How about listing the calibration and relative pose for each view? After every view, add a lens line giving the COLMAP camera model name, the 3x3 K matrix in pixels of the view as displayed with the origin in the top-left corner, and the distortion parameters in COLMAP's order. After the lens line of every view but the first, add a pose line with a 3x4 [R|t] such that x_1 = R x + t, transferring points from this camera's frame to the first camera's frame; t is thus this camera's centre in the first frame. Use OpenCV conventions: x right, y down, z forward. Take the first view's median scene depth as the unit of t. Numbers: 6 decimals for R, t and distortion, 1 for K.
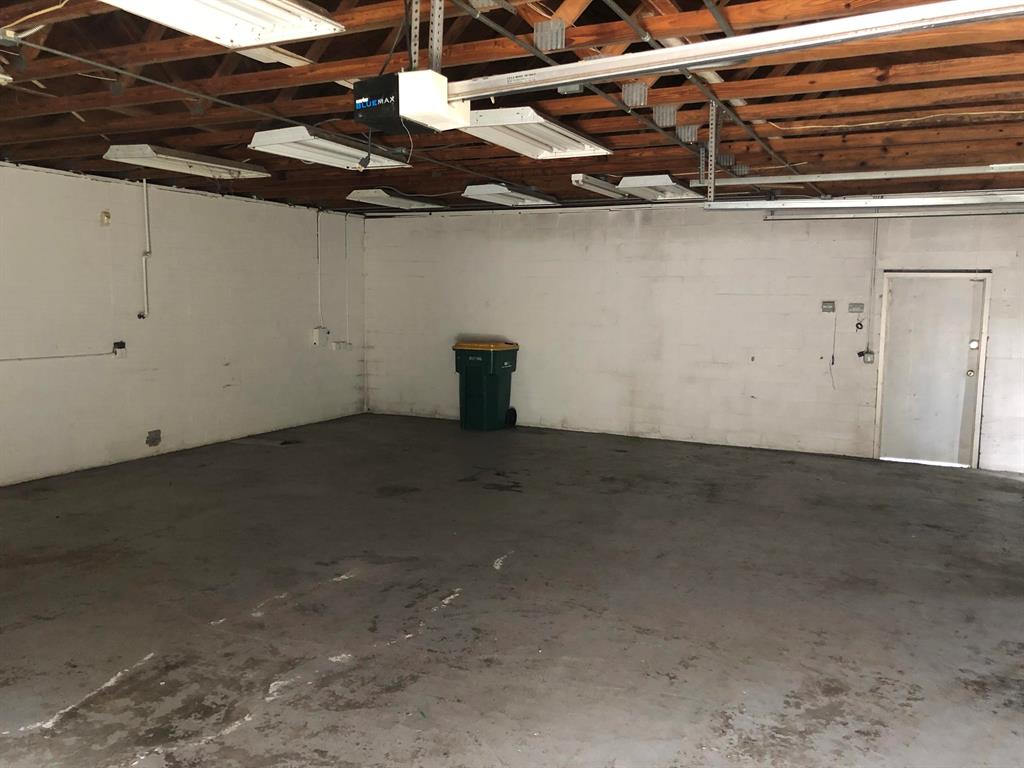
lens RADIAL K [[848.3, 0, 513.5], [0, 848.3, 384.5], [0, 0, 1]] dist [0.000002, 0.001390]
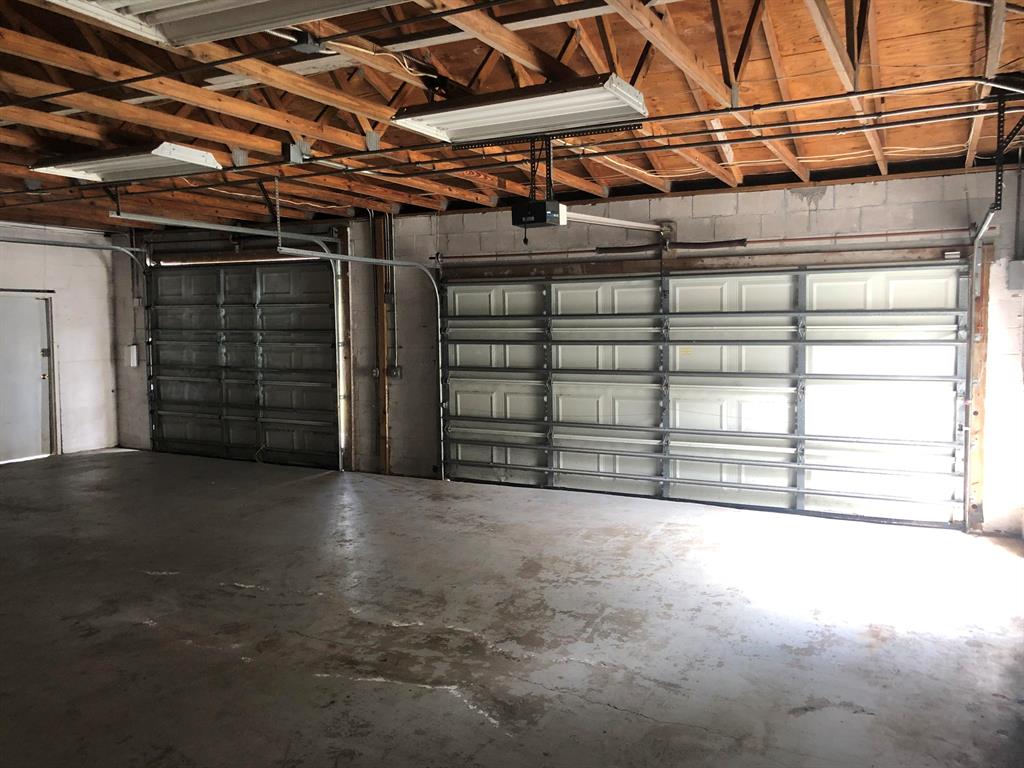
lens RADIAL K [[848.3, 0, 513.8], [0, 848.3, 382.6], [0, 0, 1]] dist [0.000002, 0.001390]
pose [[0.011789, -0.095334, 0.995375, -1.510117], [0.111915, 0.989316, 0.093429, -0.102395], [-0.993648, 0.110296, 0.022332, 0.763229]]
